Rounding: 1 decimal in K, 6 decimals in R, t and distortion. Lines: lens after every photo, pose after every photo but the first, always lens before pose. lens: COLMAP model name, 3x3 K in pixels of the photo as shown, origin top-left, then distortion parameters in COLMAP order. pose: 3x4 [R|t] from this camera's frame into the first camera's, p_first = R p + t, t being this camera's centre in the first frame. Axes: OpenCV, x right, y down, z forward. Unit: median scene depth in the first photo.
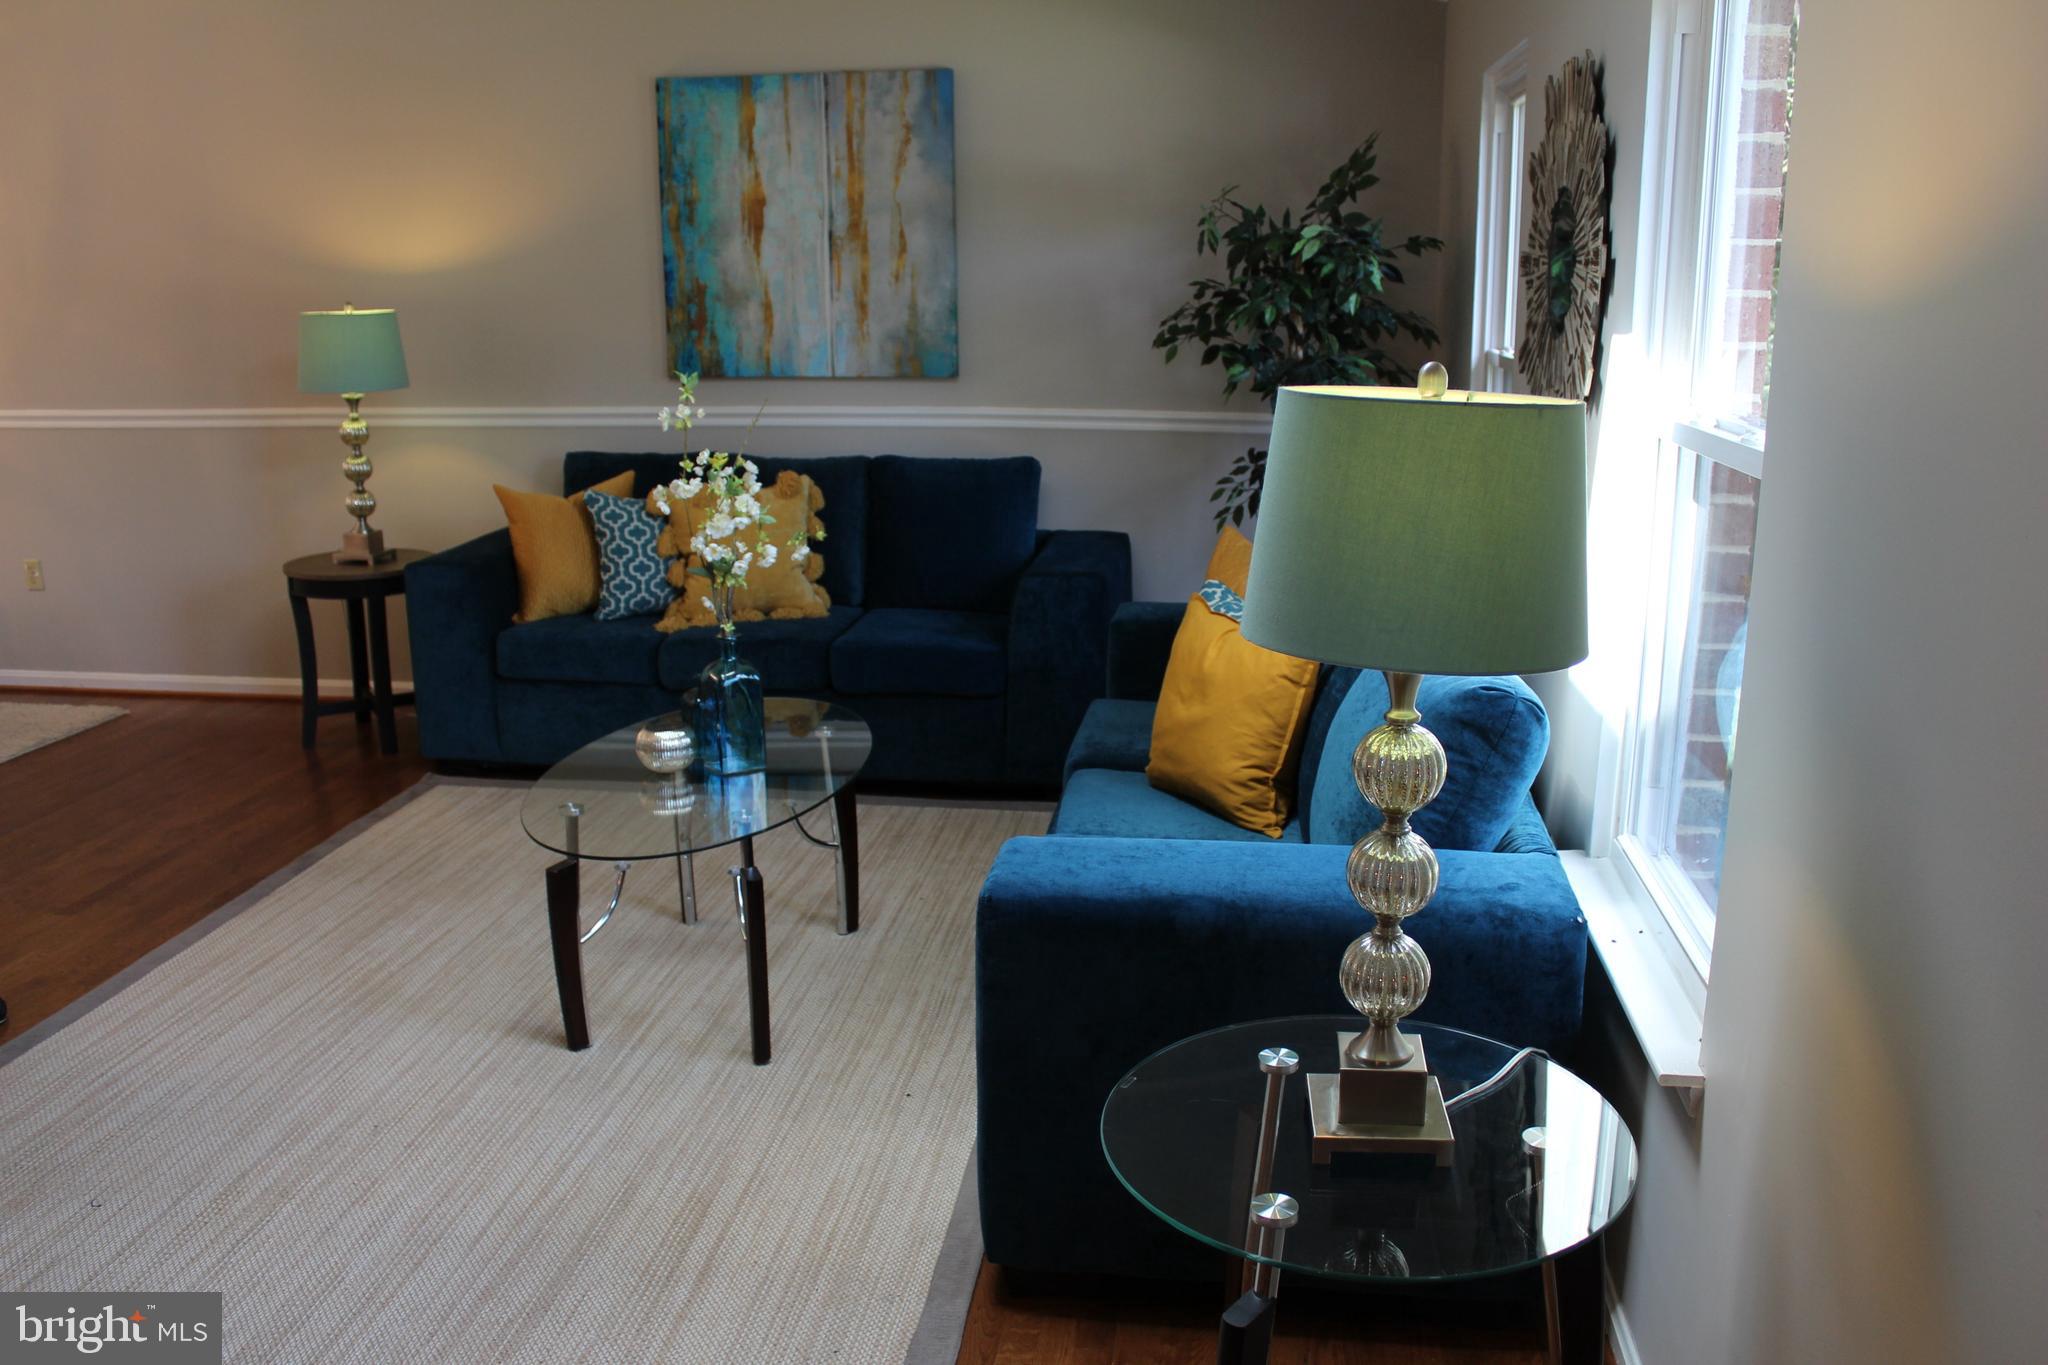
lens RADIAL K [[1672.8, 0, 1024.0], [0, 1672.8, 682.5], [0, 0, 1]] dist [-0.174332, 0.137798]
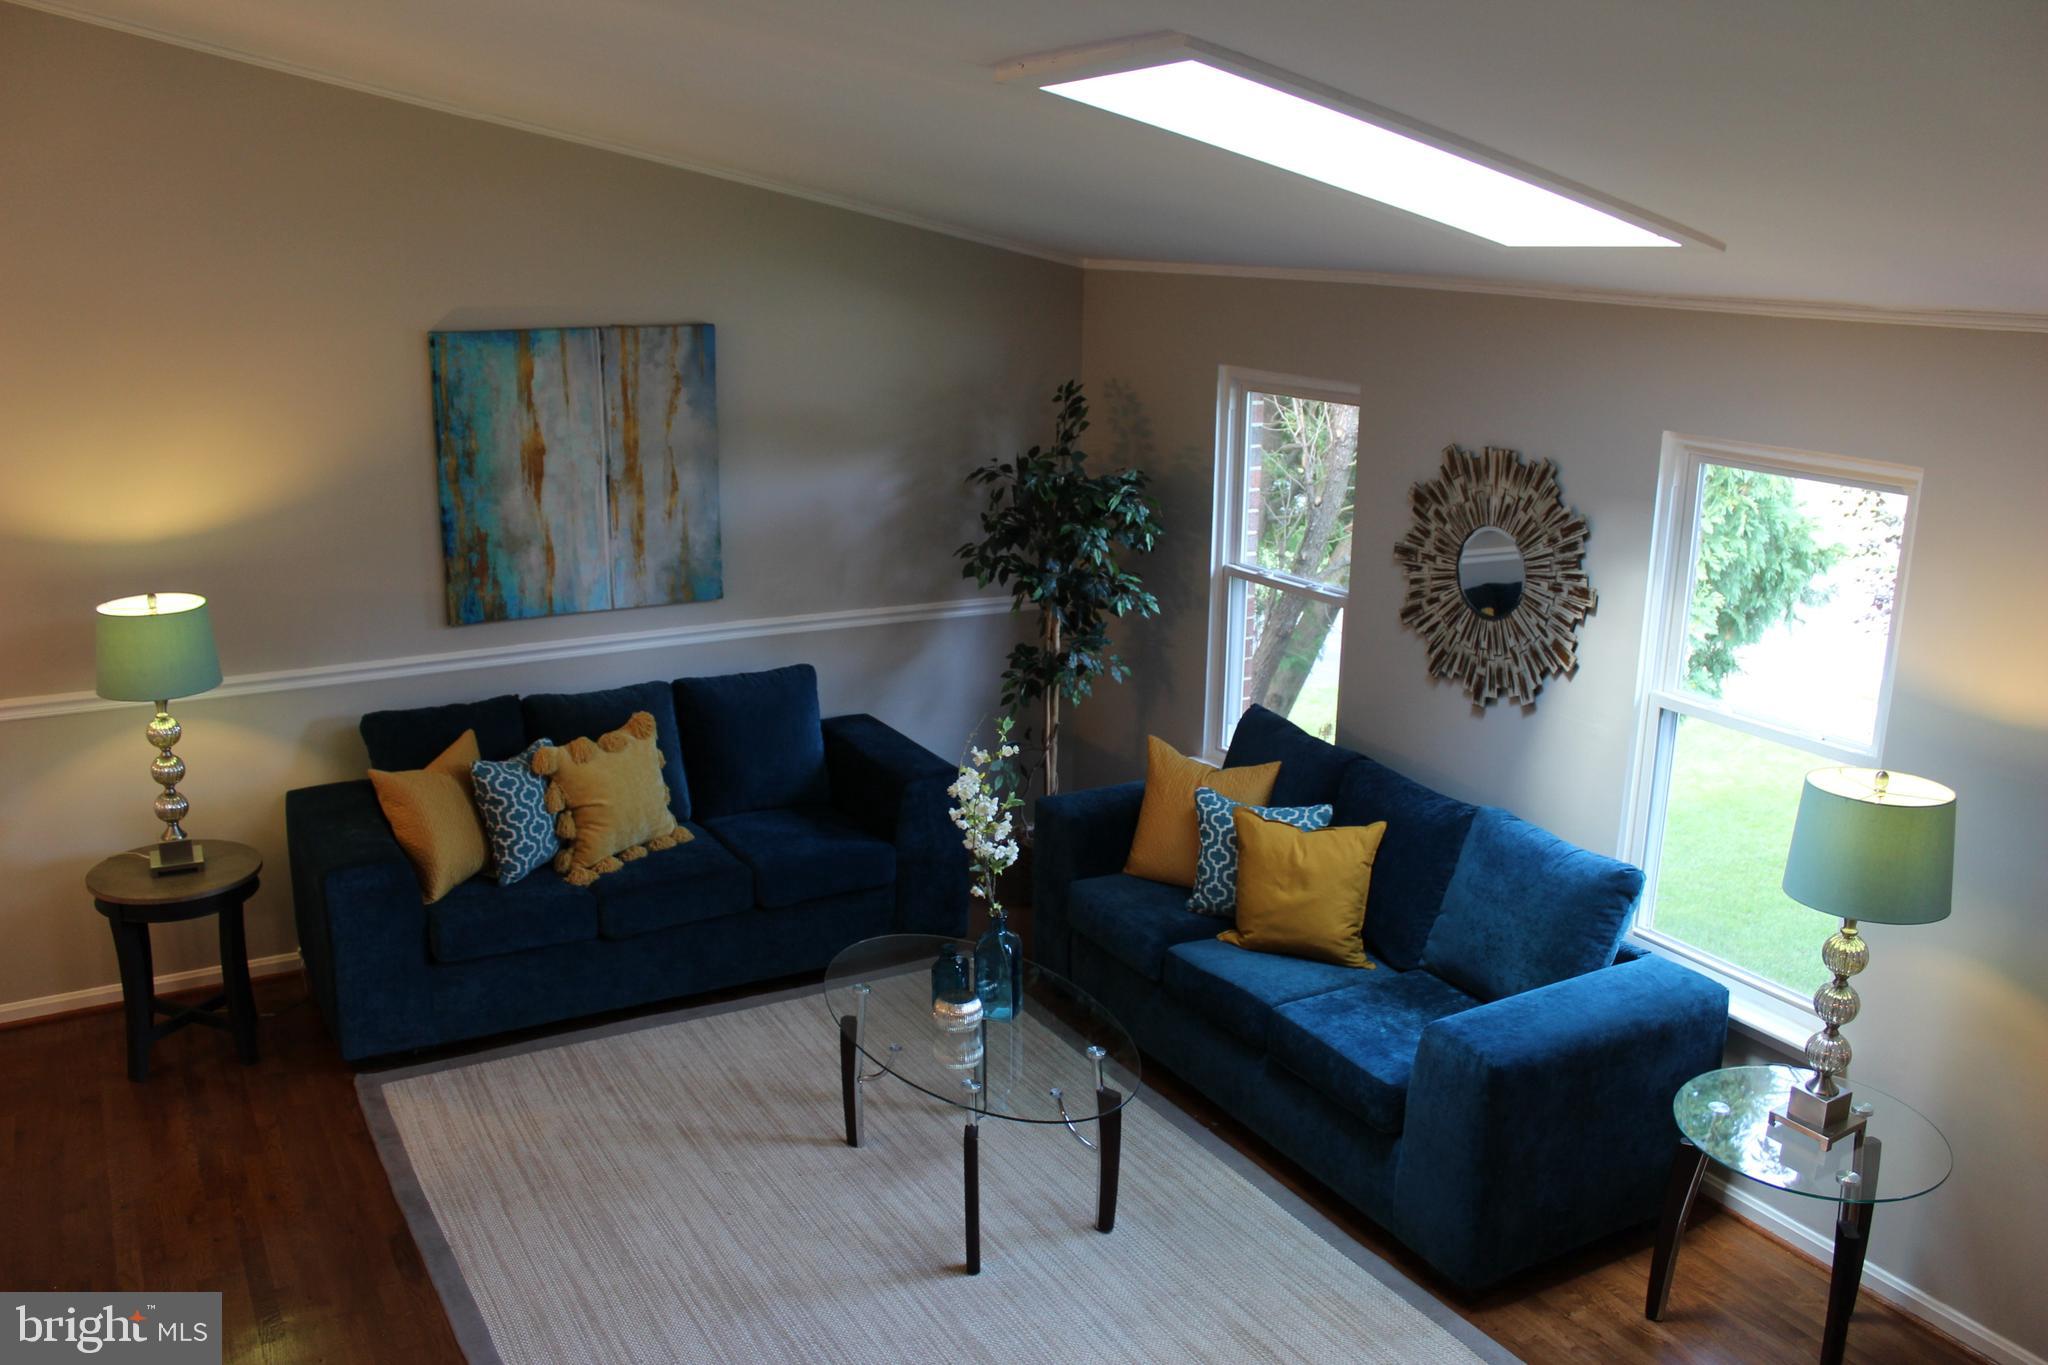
lens RADIAL K [[1672.8, 0, 1024.0], [0, 1672.8, 682.5], [0, 0, 1]] dist [-0.174332, 0.137798]
pose [[0.796196, -0.141319, 0.588304, -0.549144], [0.130117, 0.989582, 0.061615, -0.172502], [-0.590882, 0.027491, 0.806289, -0.012503]]
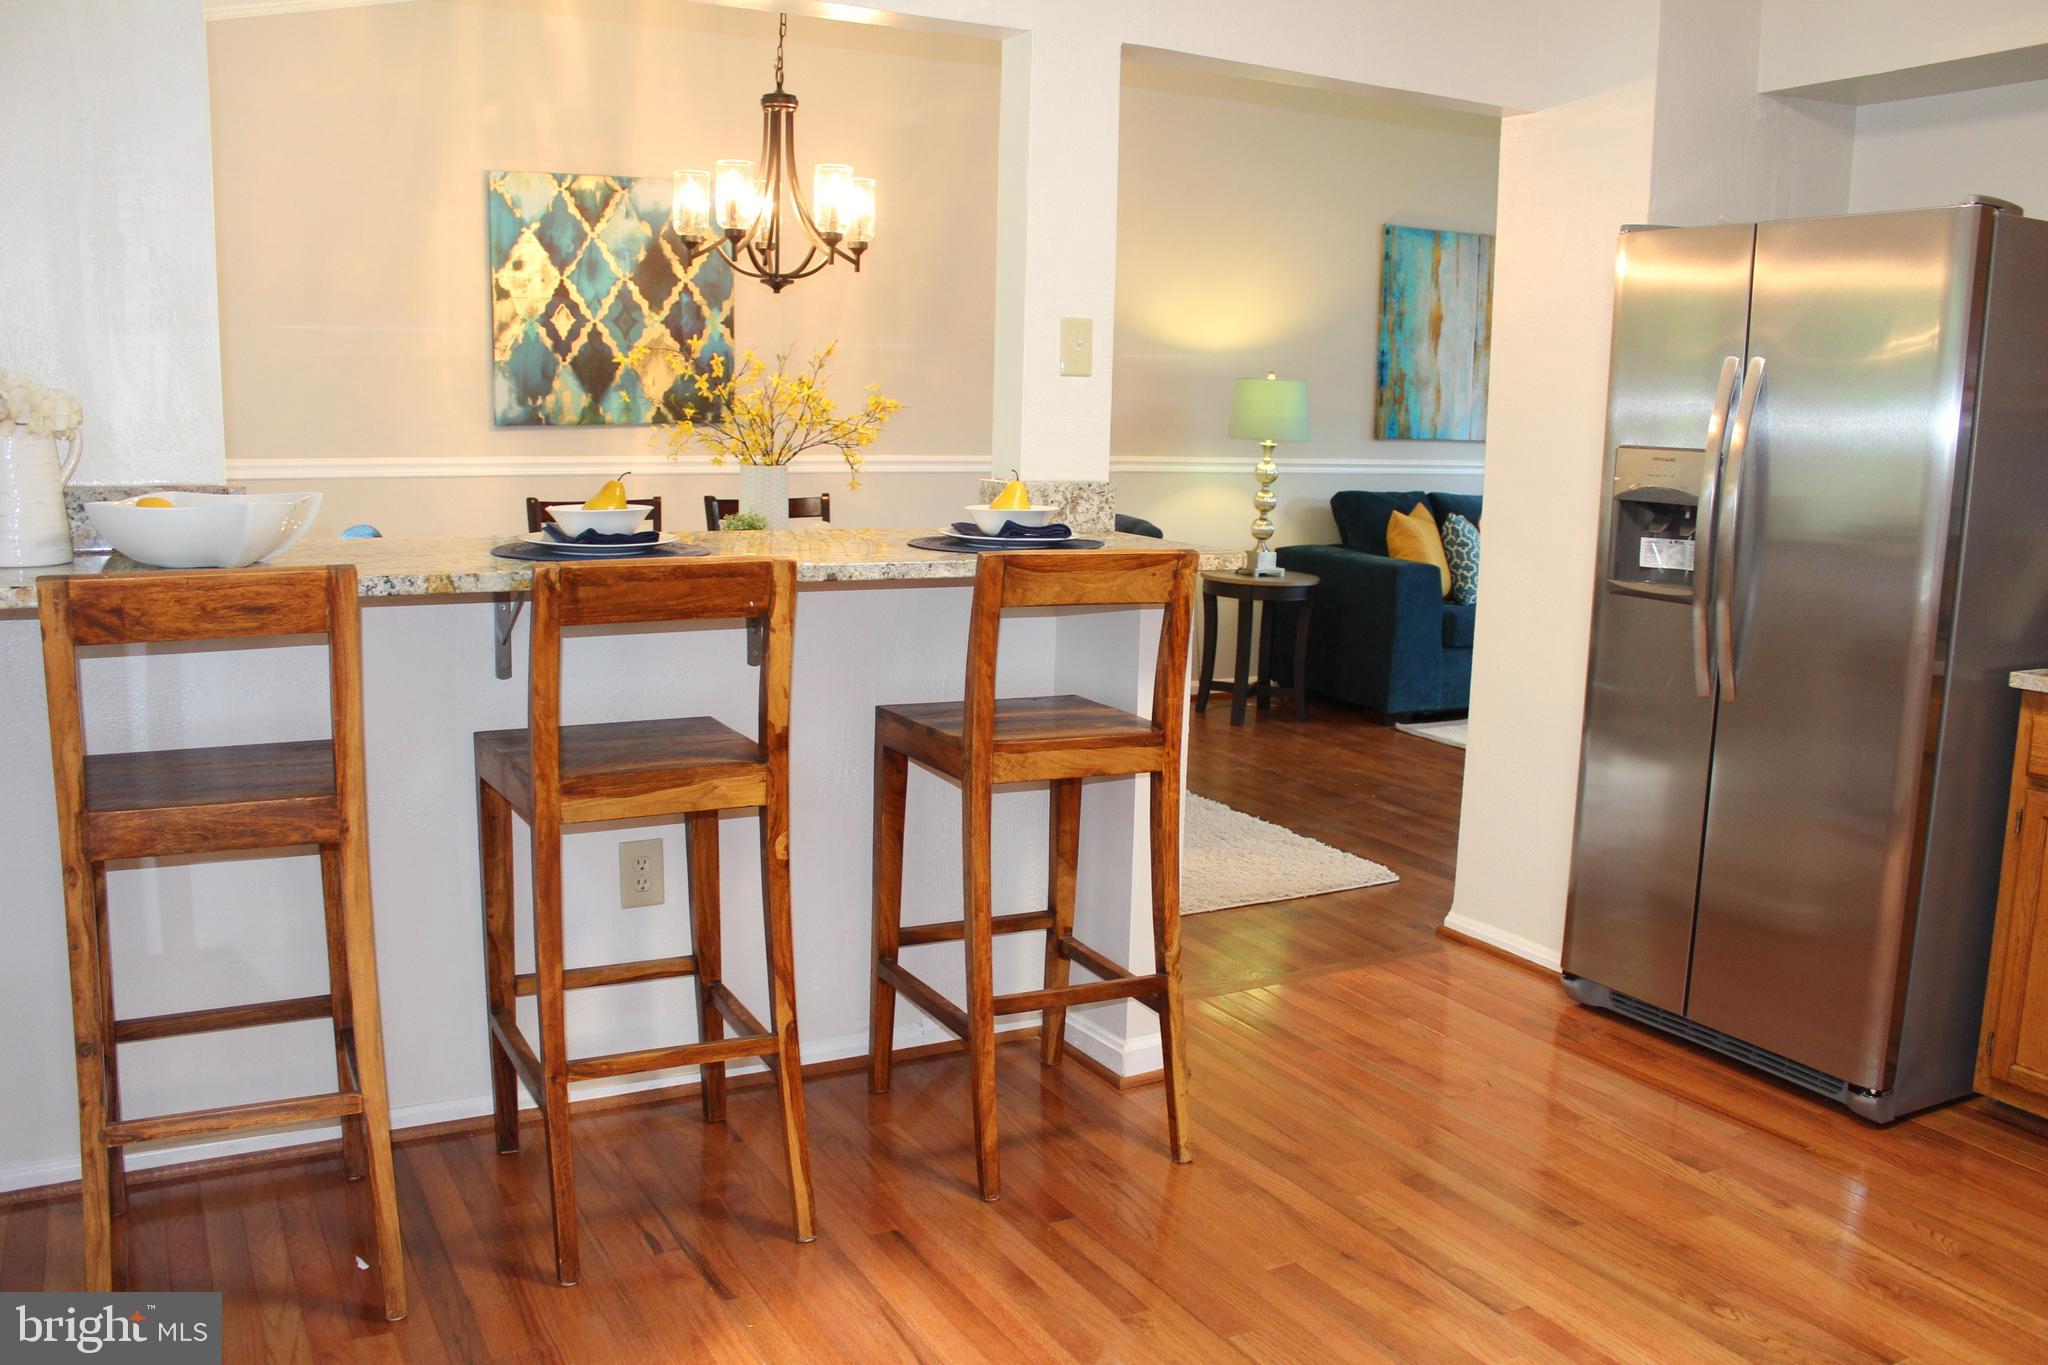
lens RADIAL K [[1672.8, 0, 1024.0], [0, 1672.8, 682.5], [0, 0, 1]] dist [-0.174332, 0.137798]
pose [[0.813588, -0.079434, 0.575990, -1.315460], [0.118427, 0.992497, -0.030405, 0.025782], [-0.569254, 0.092950, 0.816891, 0.060073]]
